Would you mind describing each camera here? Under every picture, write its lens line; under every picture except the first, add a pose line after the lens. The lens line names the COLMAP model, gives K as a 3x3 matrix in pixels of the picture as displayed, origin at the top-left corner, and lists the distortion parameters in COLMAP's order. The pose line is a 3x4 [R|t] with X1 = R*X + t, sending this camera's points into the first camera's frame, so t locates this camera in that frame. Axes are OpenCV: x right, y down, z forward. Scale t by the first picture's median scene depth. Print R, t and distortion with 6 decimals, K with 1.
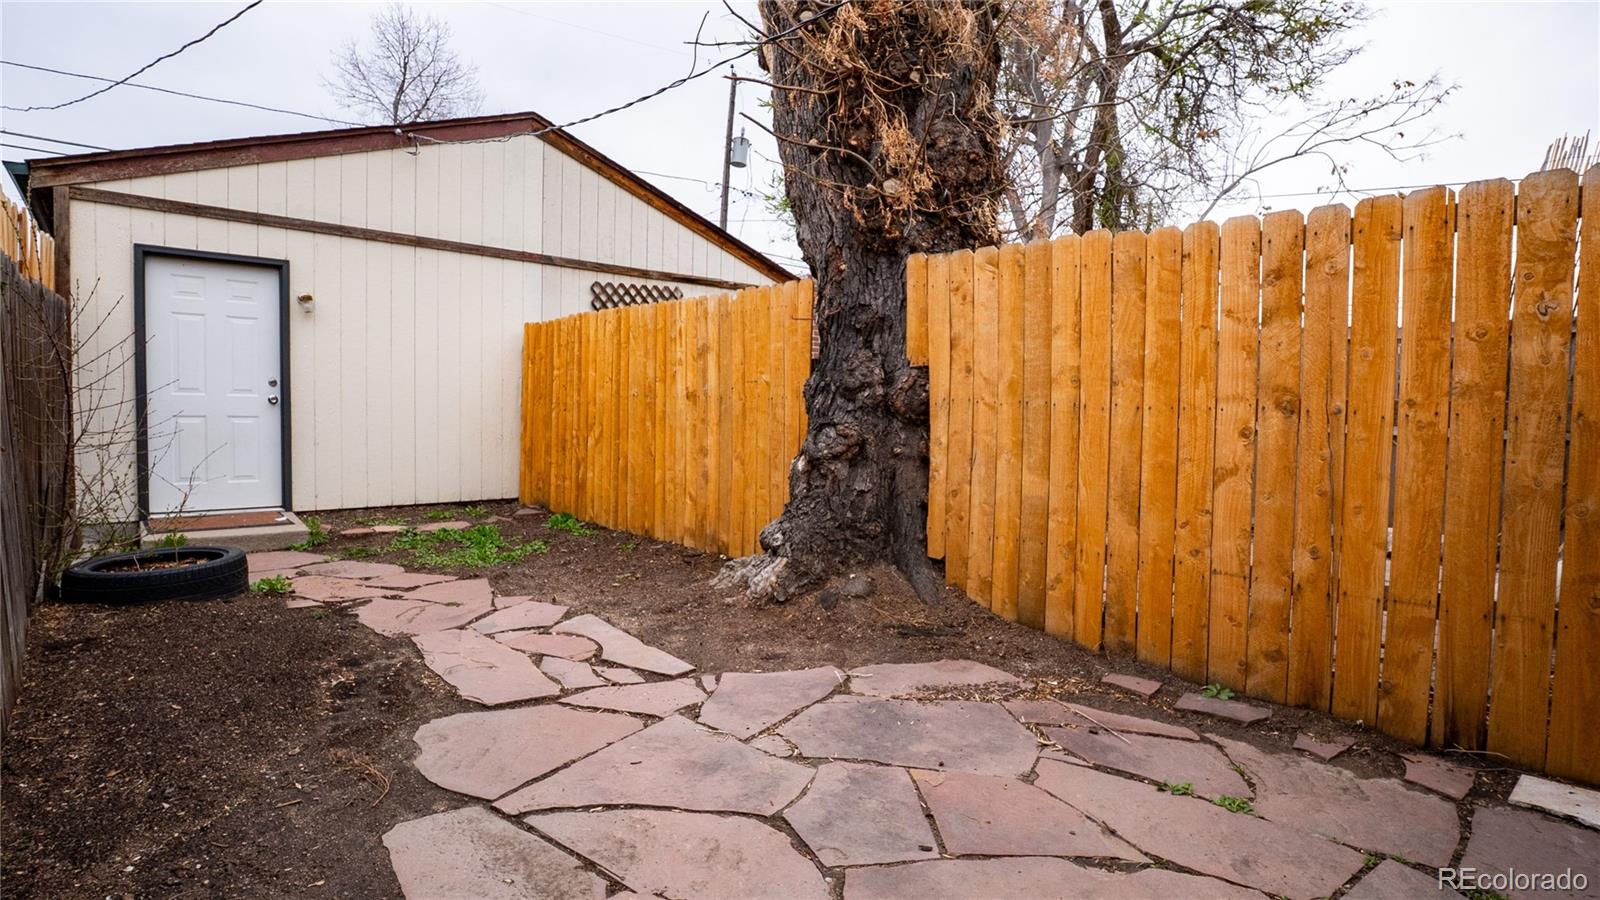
lens RADIAL K [[774.5, 0, 801.1], [0, 774.5, 445.3], [0, 0, 1]] dist [-0.043840, 0.009253]
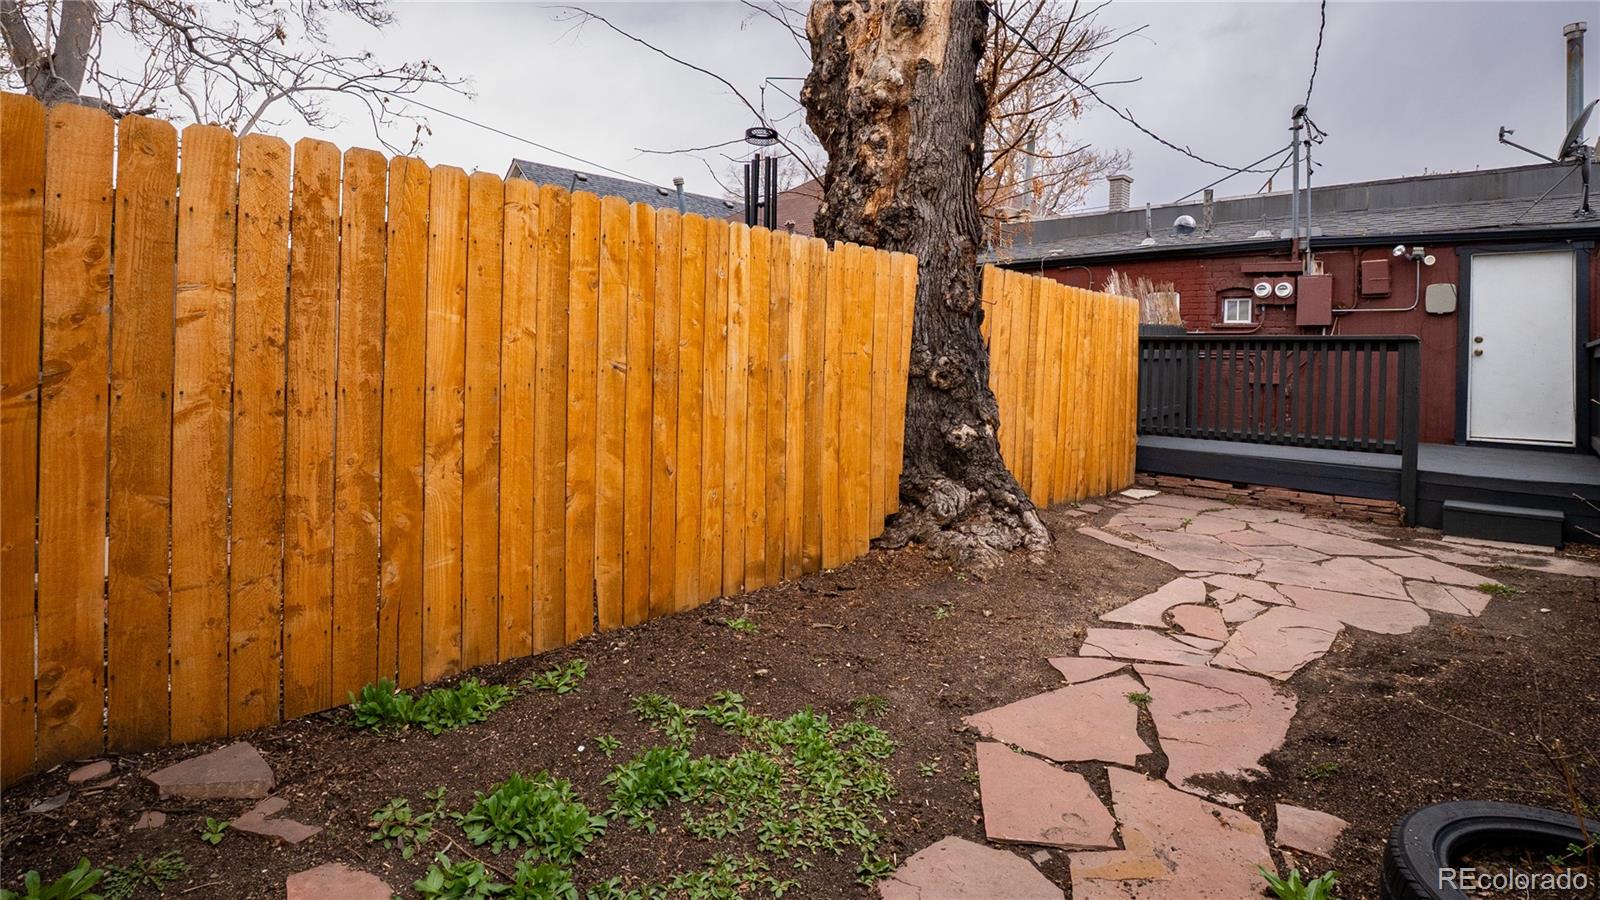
lens RADIAL K [[777.3, 0, 800.7], [0, 777.3, 354.7], [0, 0, 1]] dist [-0.043586, 0.000132]
pose [[-0.068148, -0.018996, 0.997494, -1.123495], [0.030573, 0.999309, 0.021120, -0.122760], [-0.997207, 0.031936, -0.067520, 1.360385]]
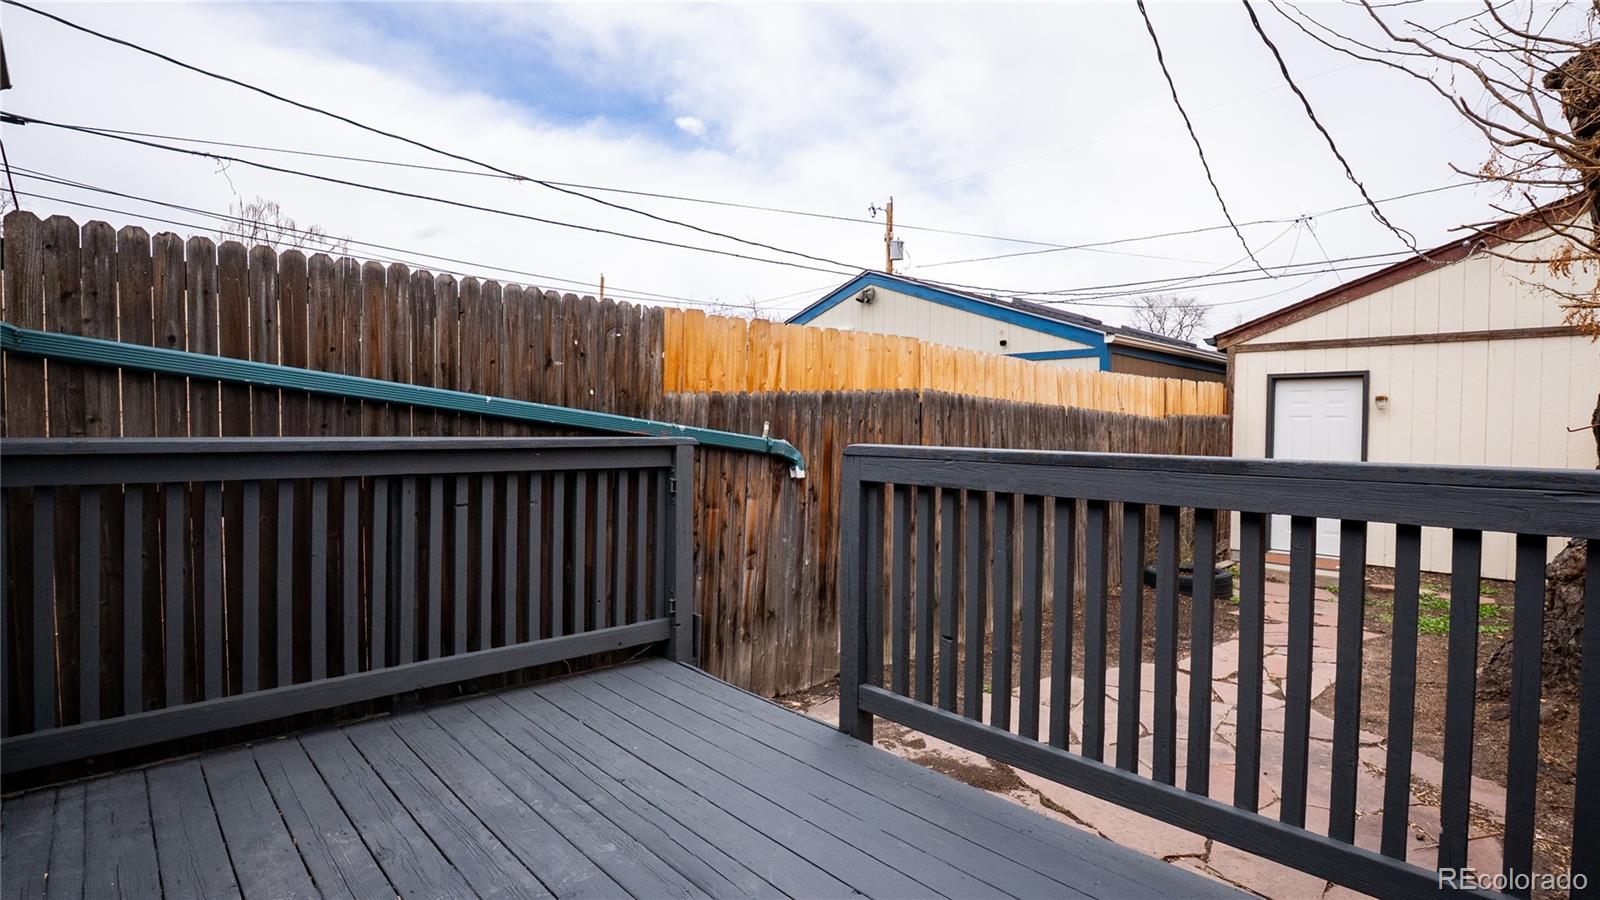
lens RADIAL K [[774.5, 0, 801.1], [0, 774.5, 445.3], [0, 0, 1]] dist [-0.043840, 0.009253]
pose [[0.014458, 0.003220, -0.999890, 0.939357], [-0.058789, 0.998268, 0.002365, -0.095377], [0.998166, 0.058748, 0.014623, 0.029145]]
